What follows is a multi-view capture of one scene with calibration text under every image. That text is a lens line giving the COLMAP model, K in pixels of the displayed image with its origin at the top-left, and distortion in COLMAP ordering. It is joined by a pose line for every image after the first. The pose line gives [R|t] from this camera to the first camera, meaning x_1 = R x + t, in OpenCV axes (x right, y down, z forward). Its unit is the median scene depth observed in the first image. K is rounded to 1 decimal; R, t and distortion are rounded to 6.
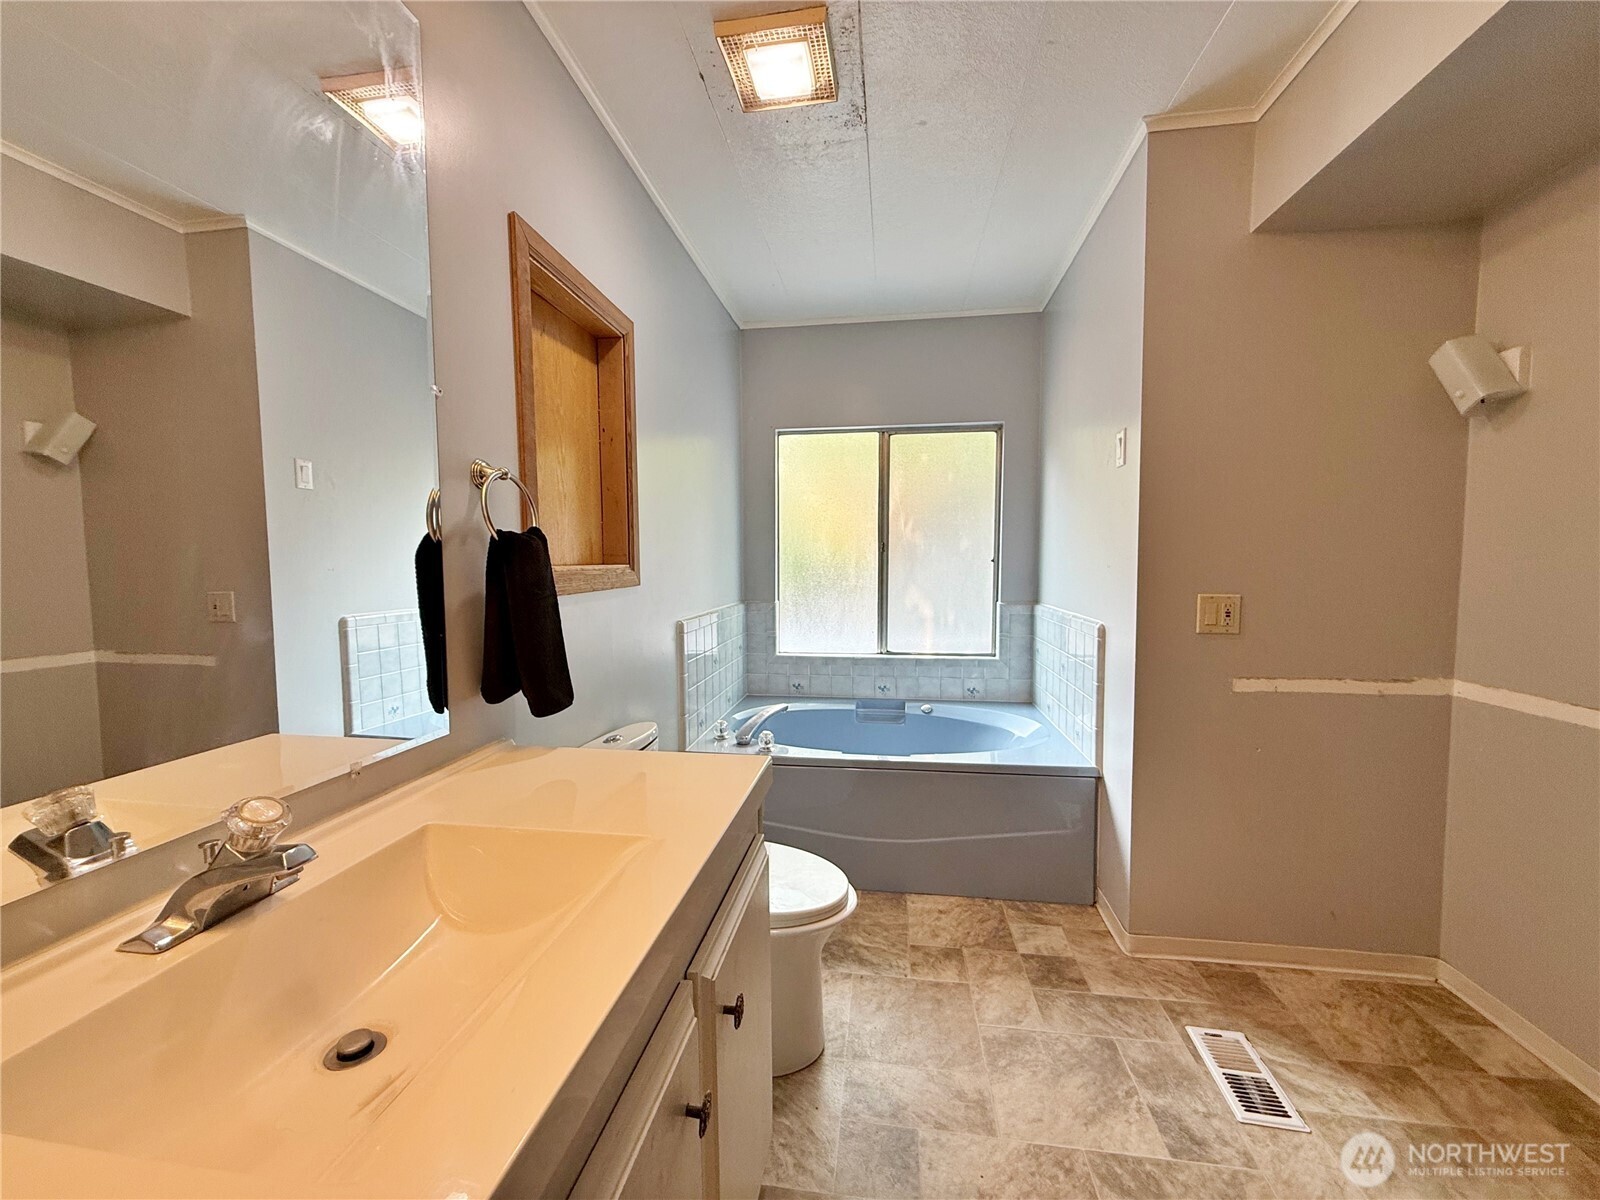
lens RADIAL K [[637.1, 0, 796.2], [0, 637.1, 600.0], [0, 0, 1]] dist [-0.001142, 0.000402]
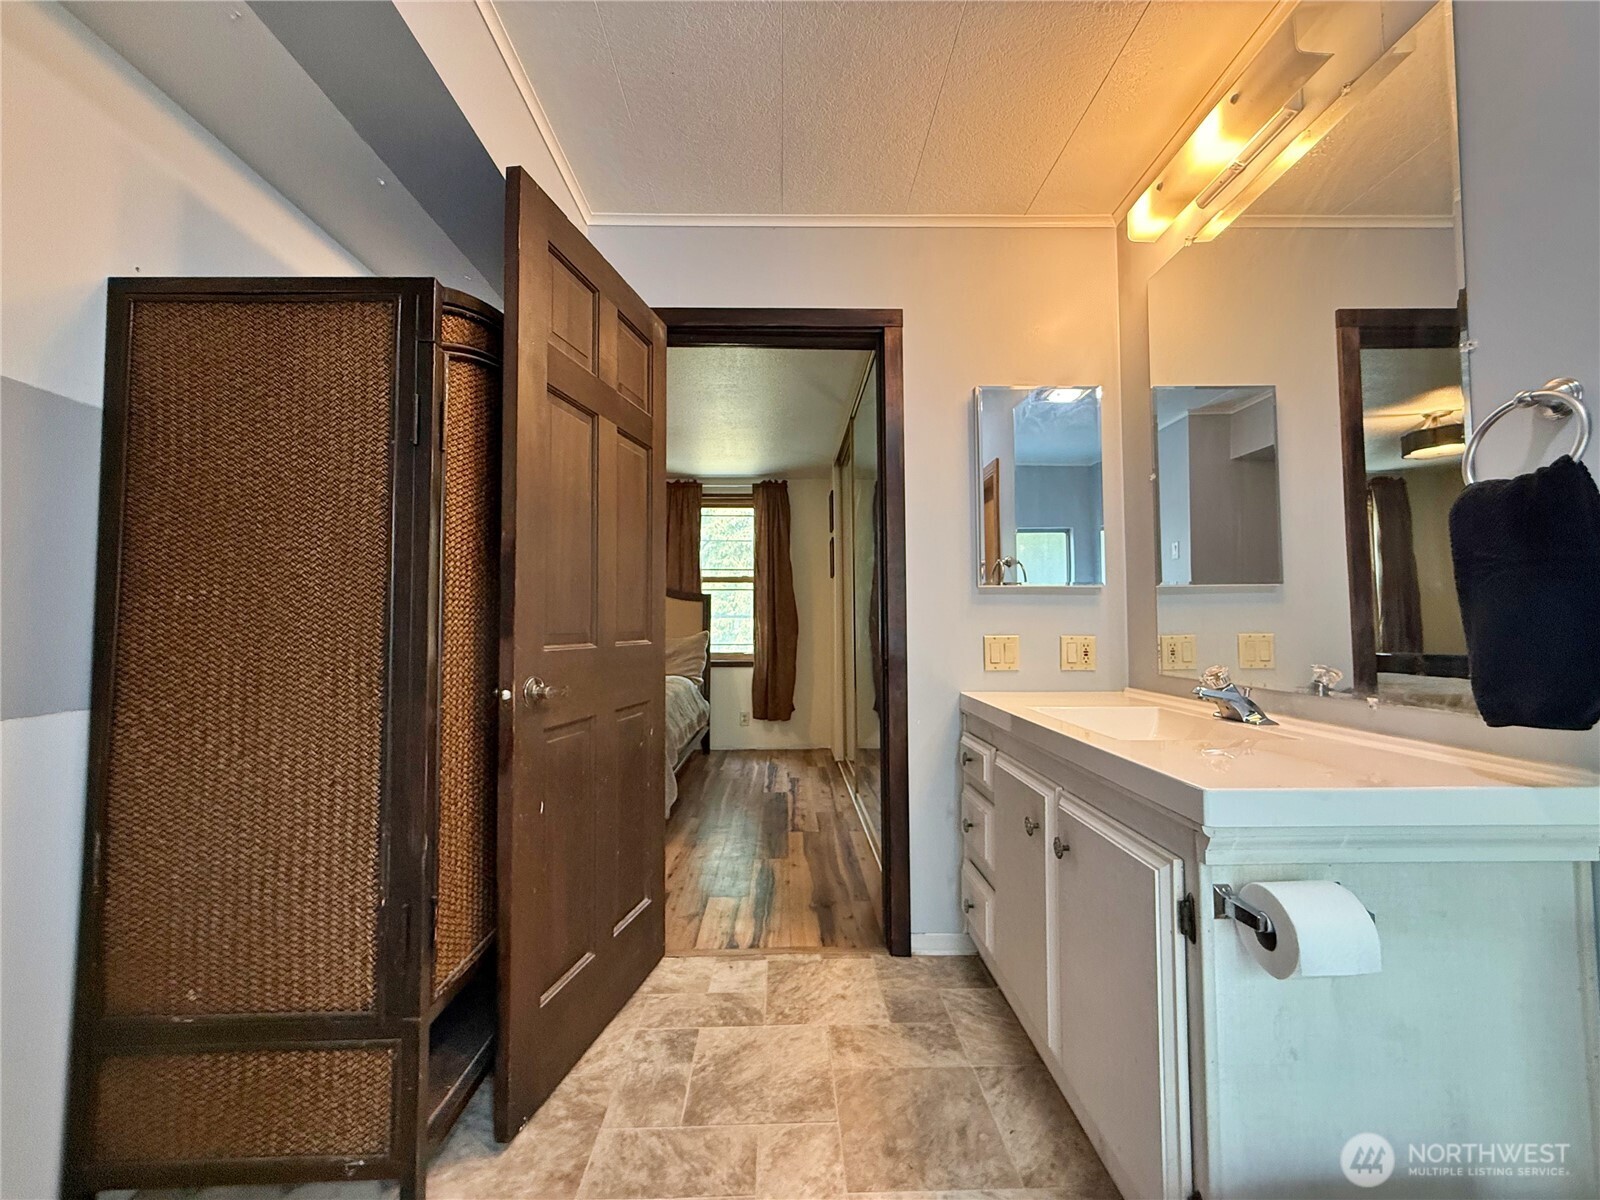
lens RADIAL K [[637.1, 0, 796.2], [0, 637.1, 600.0], [0, 0, 1]] dist [-0.001142, 0.000402]
pose [[-0.985918, 0.004913, -0.167157, 0.555174], [0.000885, 0.999708, 0.024165, -0.027698], [0.167227, 0.023677, -0.985634, 2.095330]]
